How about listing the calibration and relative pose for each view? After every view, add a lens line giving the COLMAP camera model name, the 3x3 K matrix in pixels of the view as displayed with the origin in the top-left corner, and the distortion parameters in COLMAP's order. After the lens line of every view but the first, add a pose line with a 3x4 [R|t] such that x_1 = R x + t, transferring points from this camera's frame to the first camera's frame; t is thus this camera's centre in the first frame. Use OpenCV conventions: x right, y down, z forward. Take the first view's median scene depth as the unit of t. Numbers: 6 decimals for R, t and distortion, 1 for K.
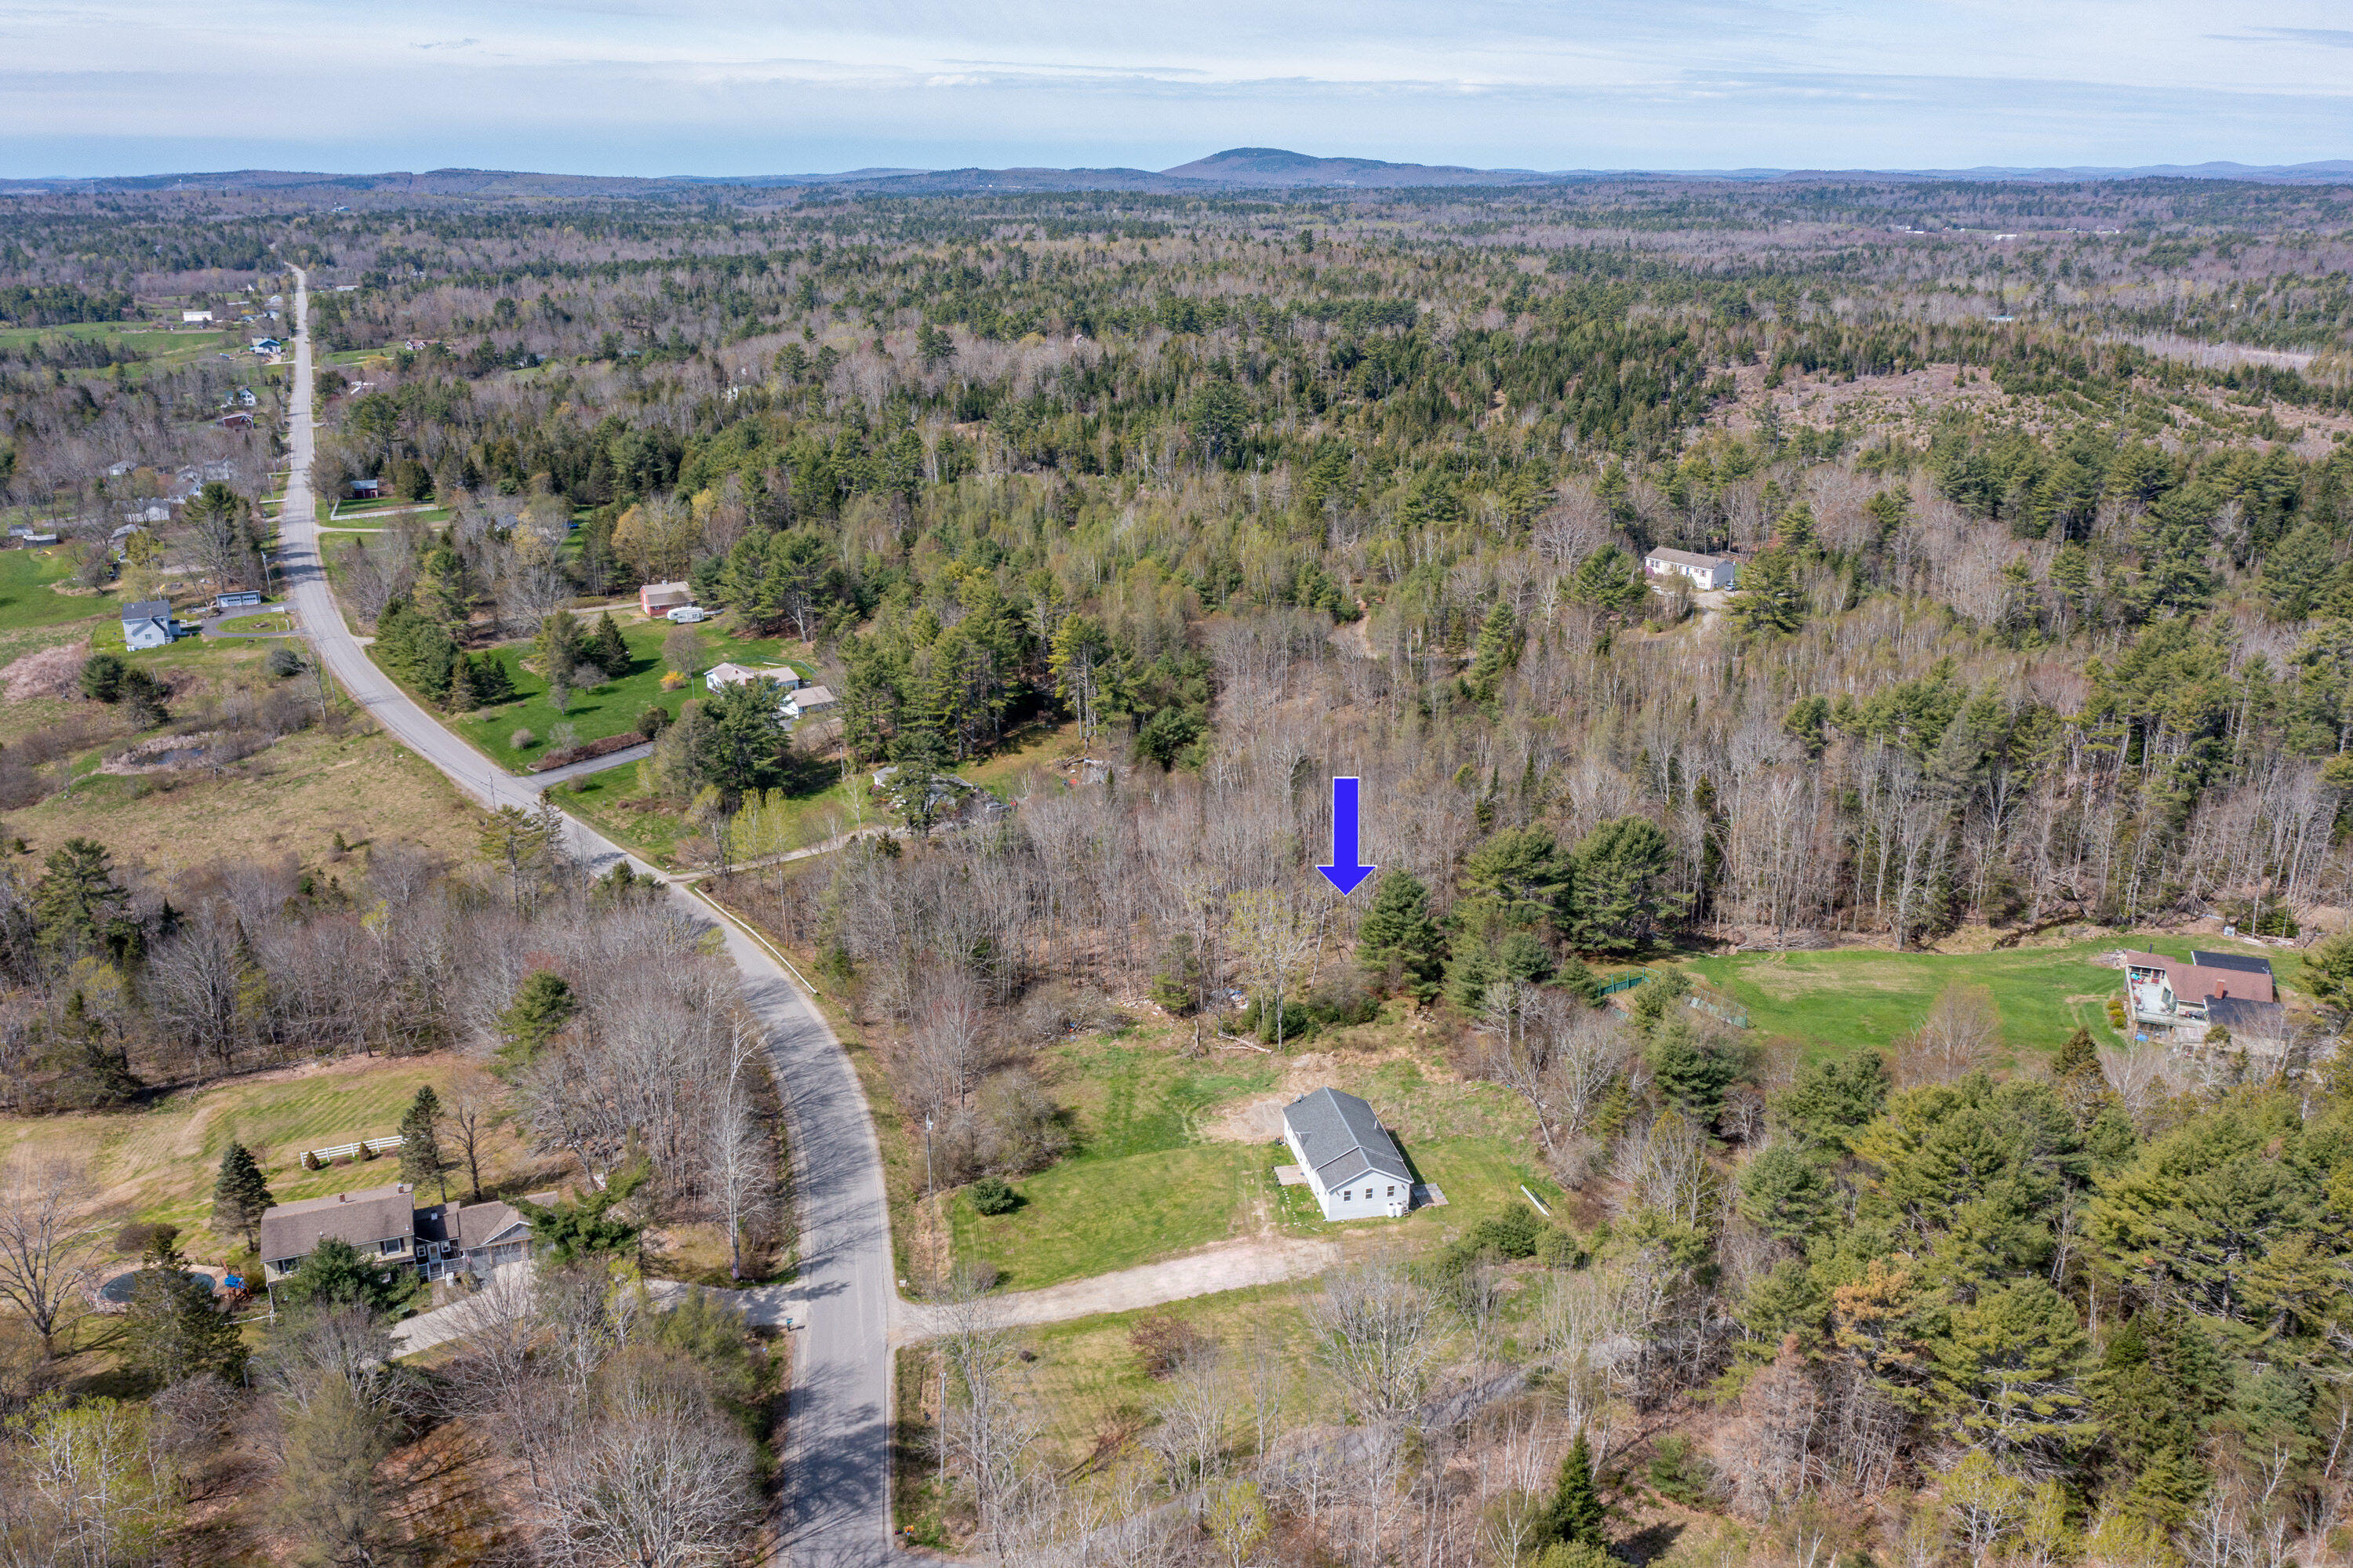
lens RADIAL K [[1918.3, 0, 1164.7], [0, 1918.3, 681.5], [0, 0, 1]] dist [-0.010088, -0.008104]
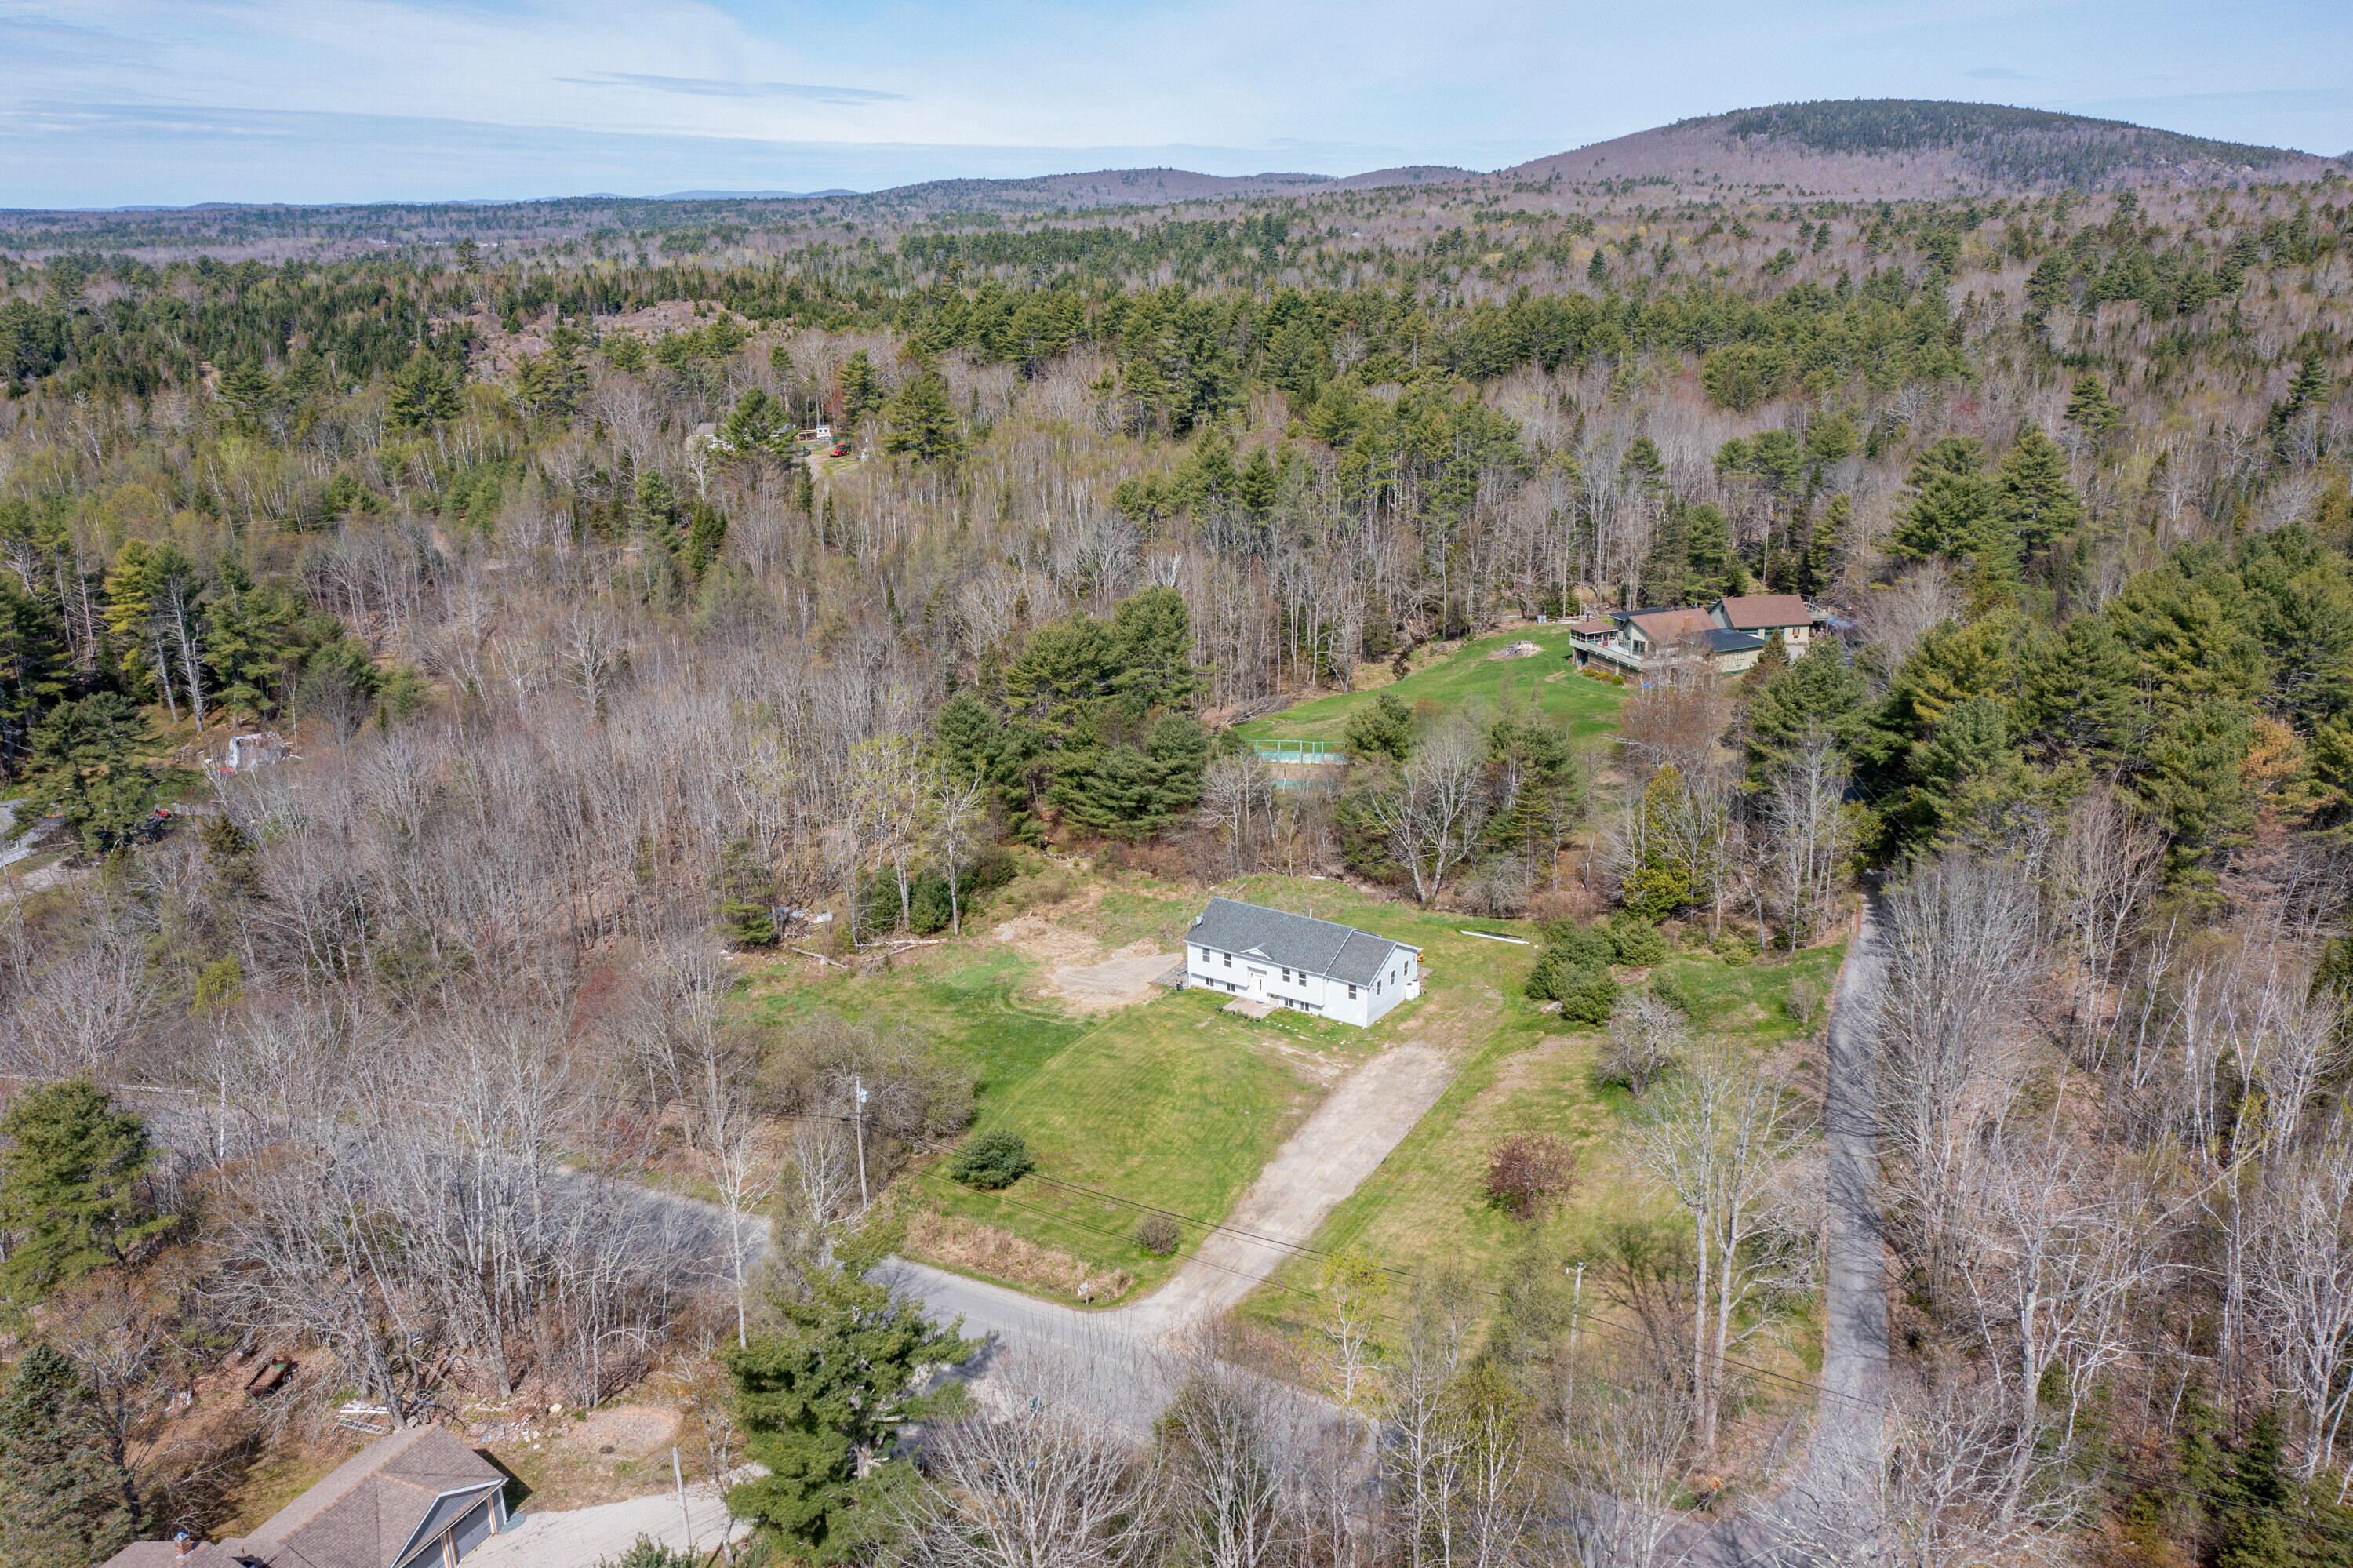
lens RADIAL K [[1906.7, 0, 1165.6], [0, 1906.7, 725.7], [0, 0, 1]] dist [-0.006304, -0.004951]
pose [[0.702338, -0.194542, 0.684745, -0.198114], [0.196462, 0.977545, 0.076219, 0.036755], [-0.684196, 0.080994, 0.724786, 0.203482]]
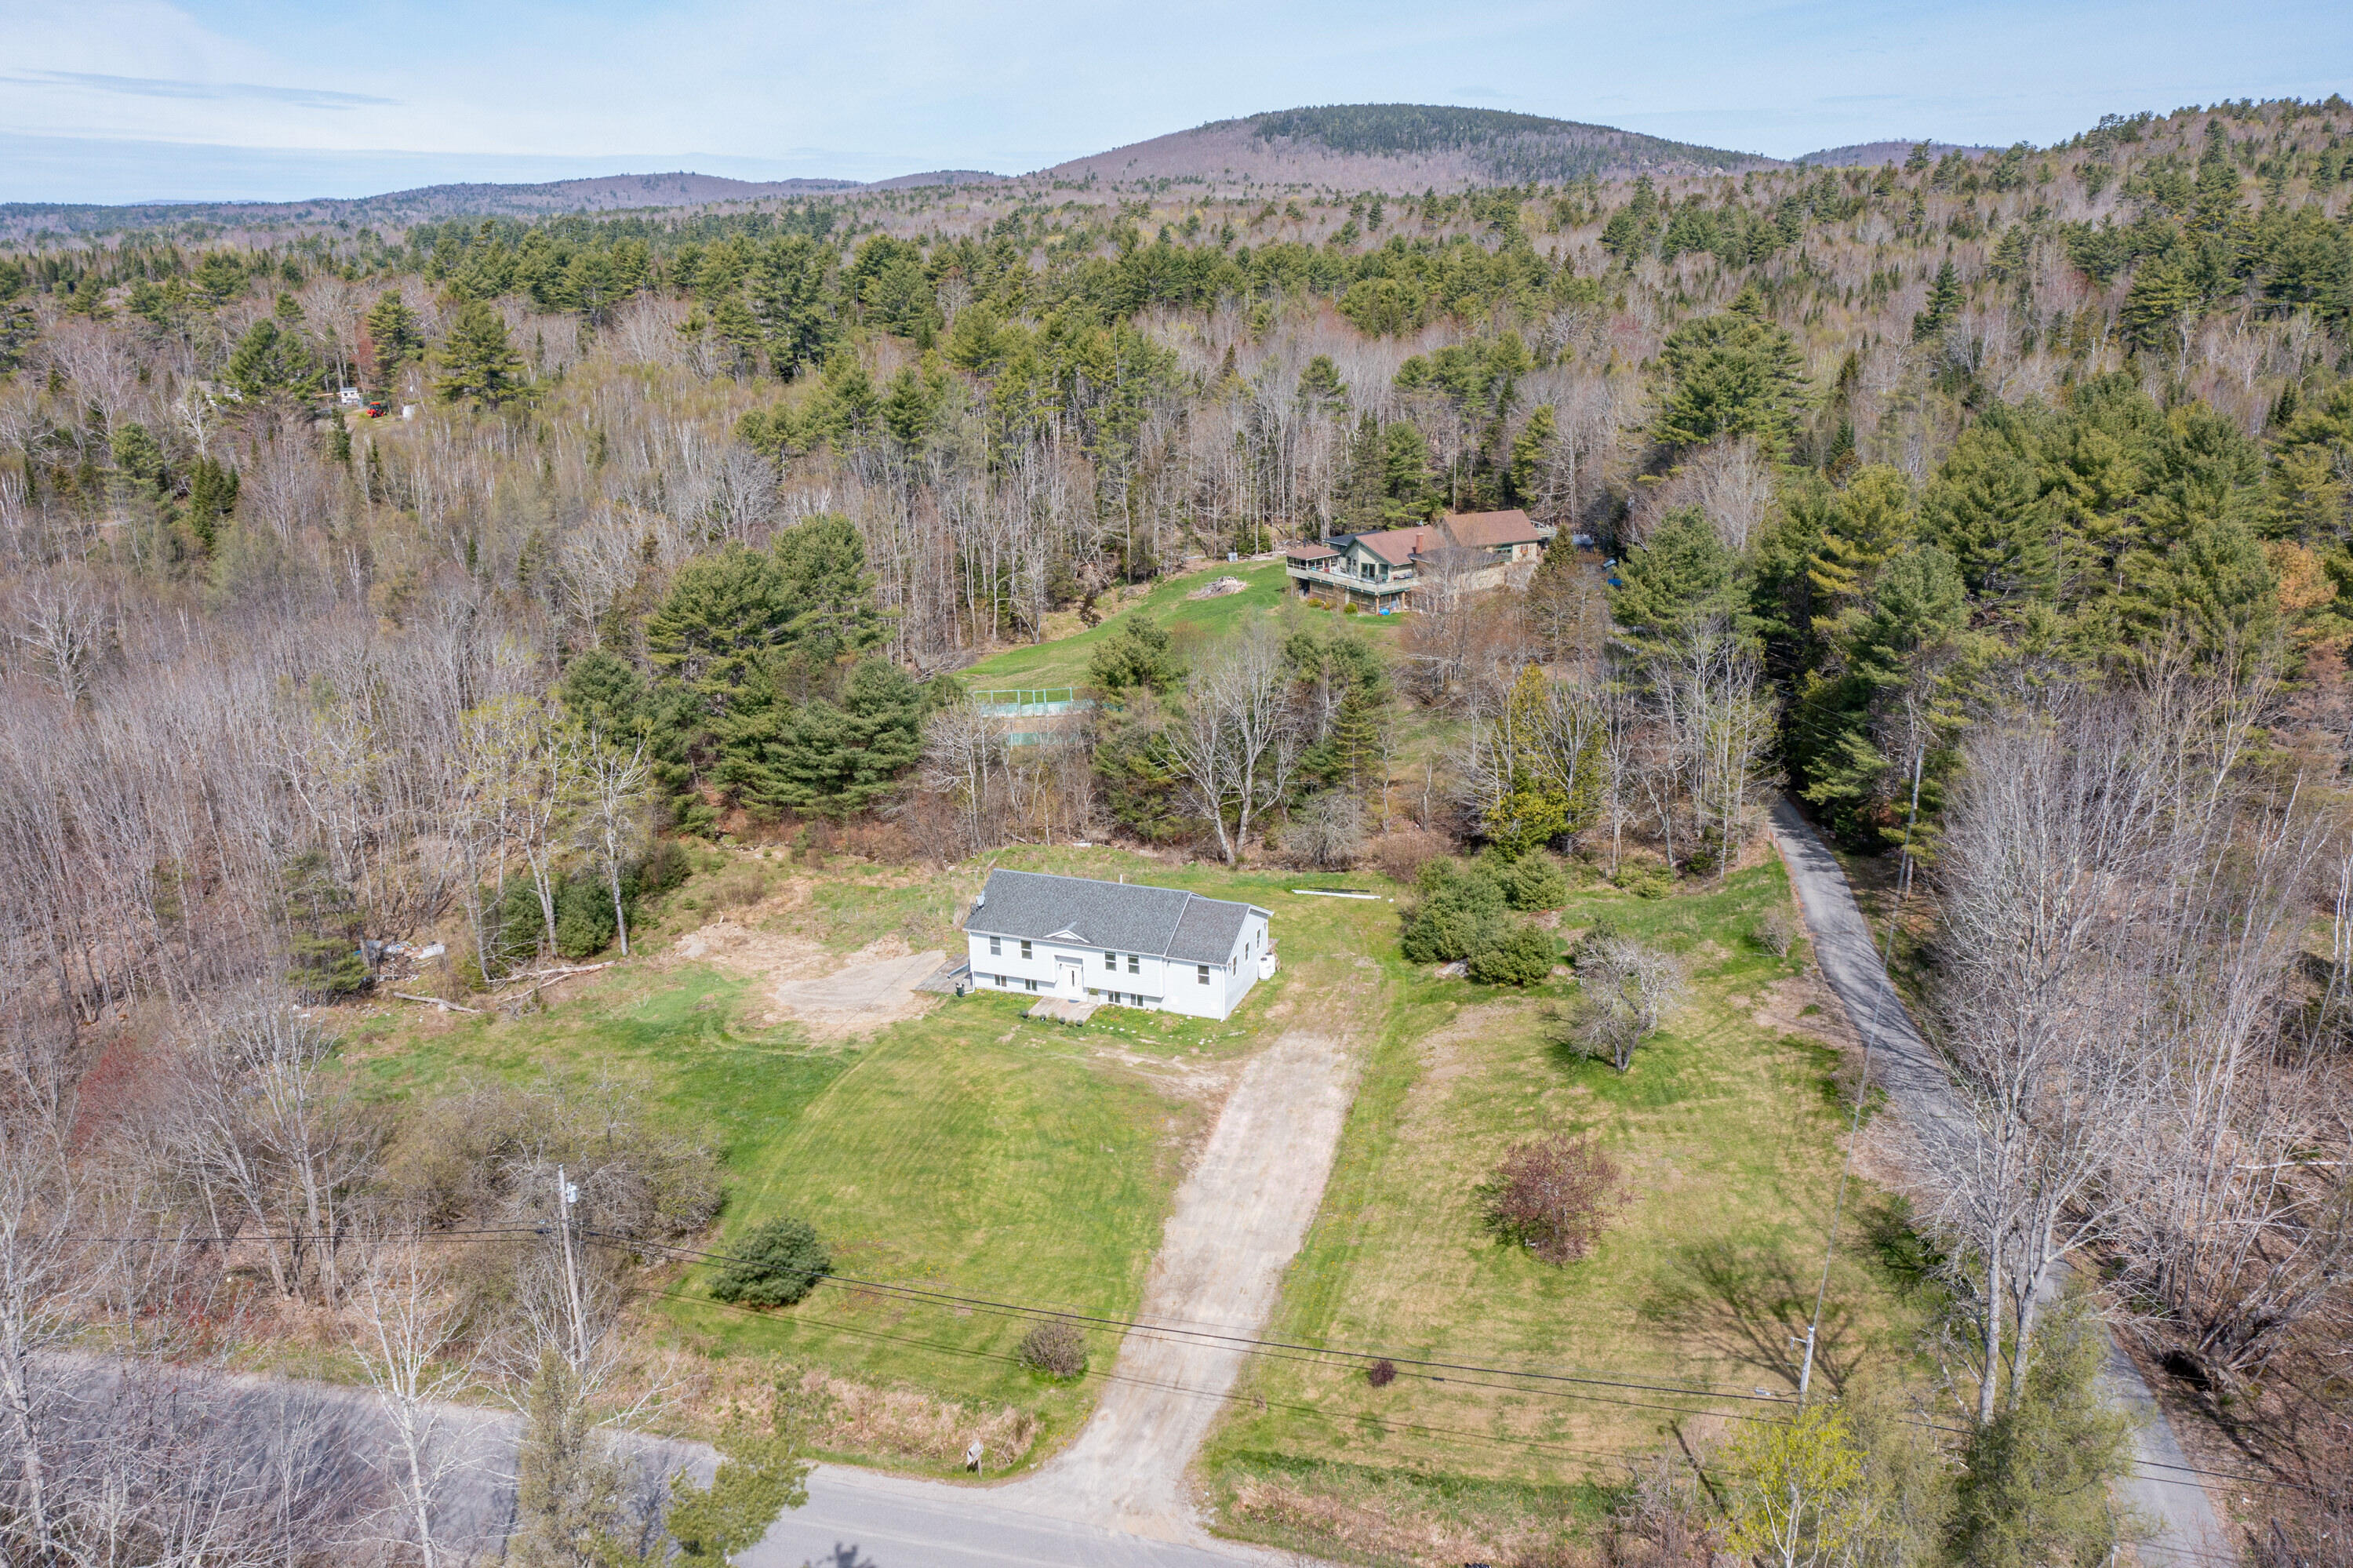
lens RADIAL K [[1885.4, 0, 1176.5], [0, 1885.4, 784.0], [0, 0, 1]] dist [-0.021702, 0.011141]
pose [[0.507328, -0.253842, 0.823519, -0.158474], [0.235616, 0.960078, 0.150784, 0.050837], [-0.828917, 0.117537, 0.546883, 0.286596]]
